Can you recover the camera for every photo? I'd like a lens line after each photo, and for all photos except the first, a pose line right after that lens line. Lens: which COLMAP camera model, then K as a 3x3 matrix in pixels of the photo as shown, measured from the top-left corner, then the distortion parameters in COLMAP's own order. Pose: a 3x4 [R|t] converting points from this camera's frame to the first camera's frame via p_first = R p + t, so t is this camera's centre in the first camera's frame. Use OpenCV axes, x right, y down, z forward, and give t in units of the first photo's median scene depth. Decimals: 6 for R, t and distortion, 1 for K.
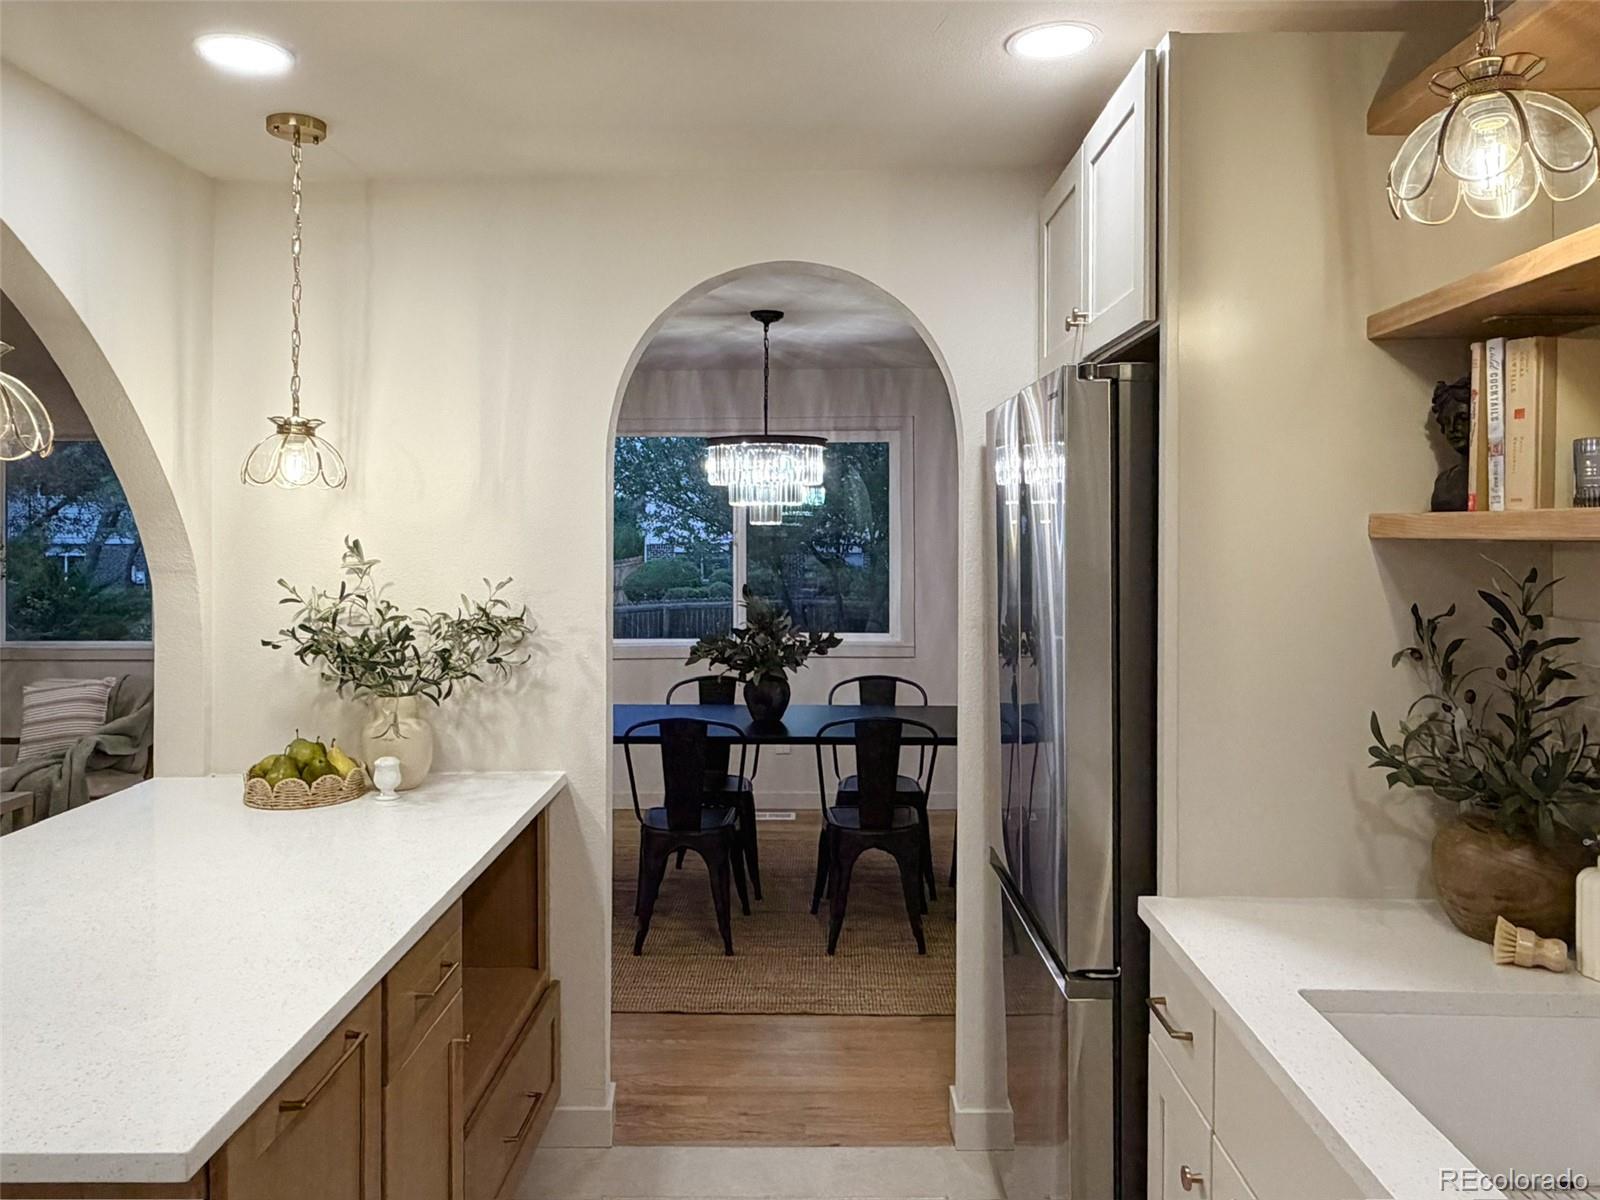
lens RADIAL K [[1138.1, 0, 800.3], [0, 1138.1, 589.3], [0, 0, 1]] dist [-0.001582, -0.000023]
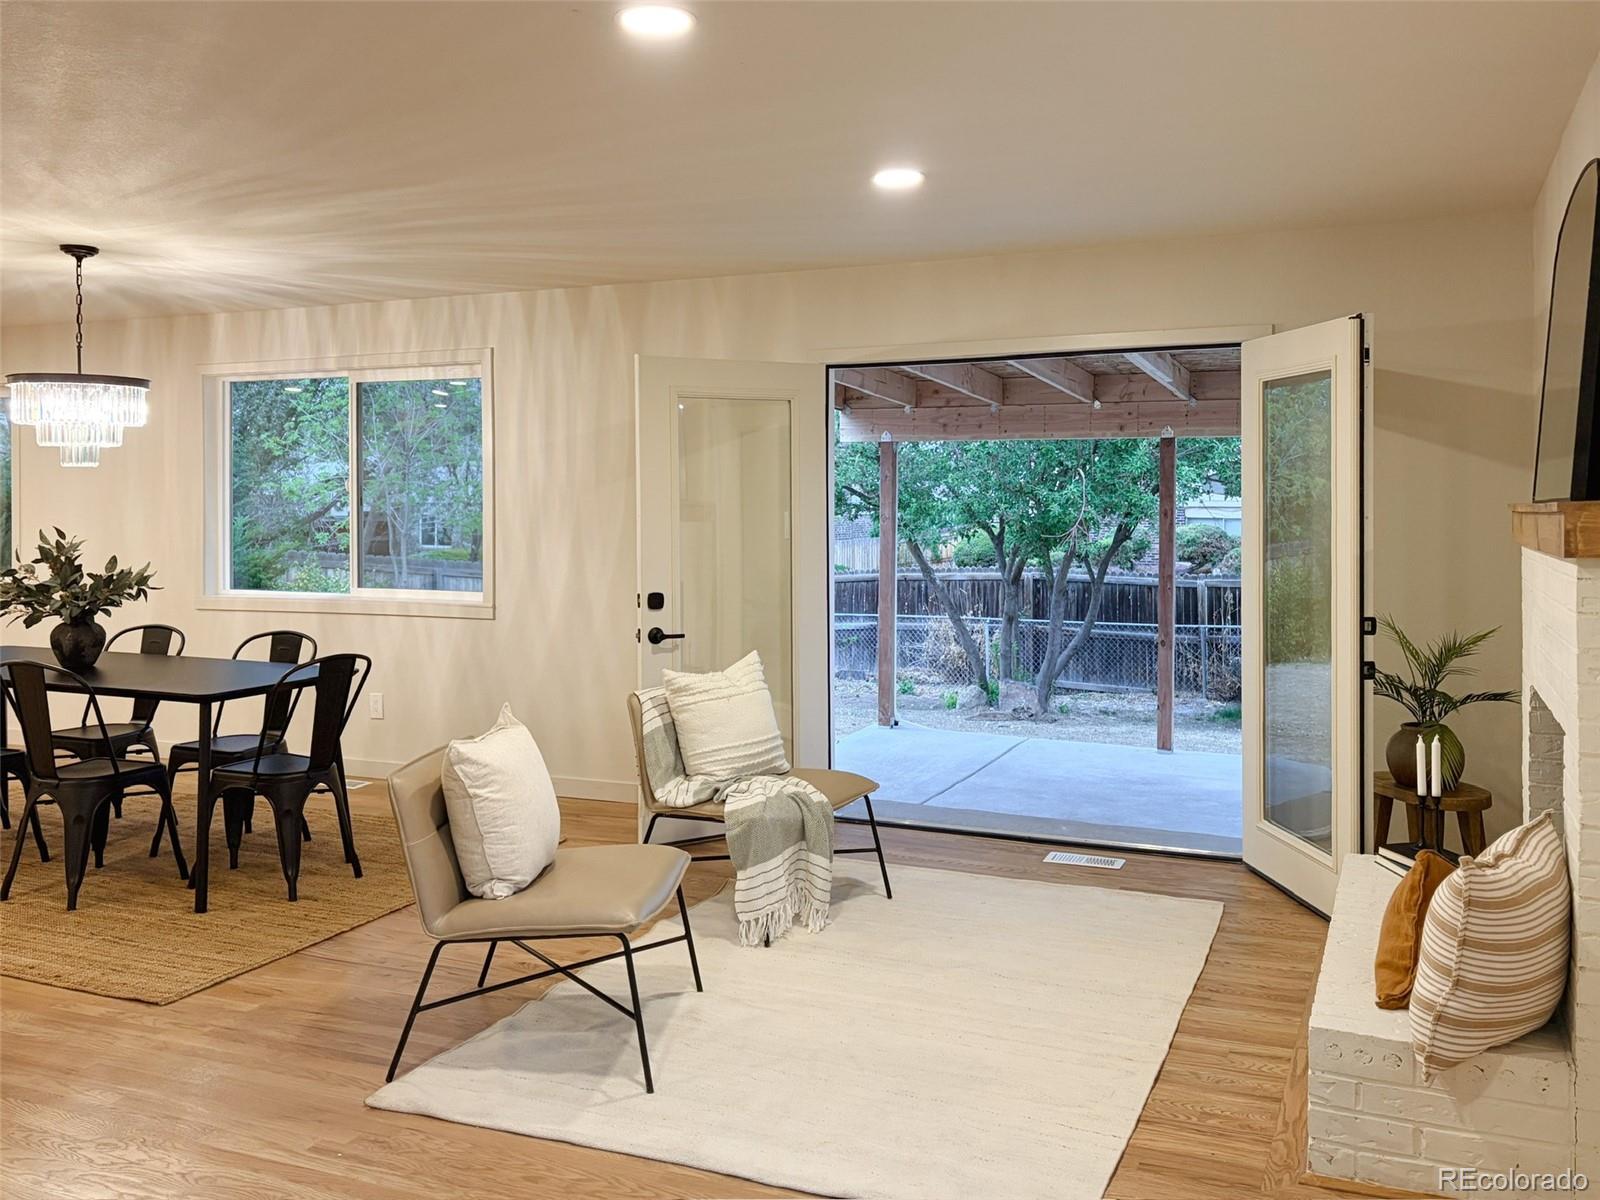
lens RADIAL K [[1345.6, 0, 803.1], [0, 1345.6, 598.2], [0, 0, 1]] dist [0.005976, 0.010819]
pose [[0.933829, 0.026928, -0.356706, 0.916859], [-0.017326, 0.999397, 0.030088, 0.009515], [0.357301, -0.021917, 0.933732, 0.136145]]
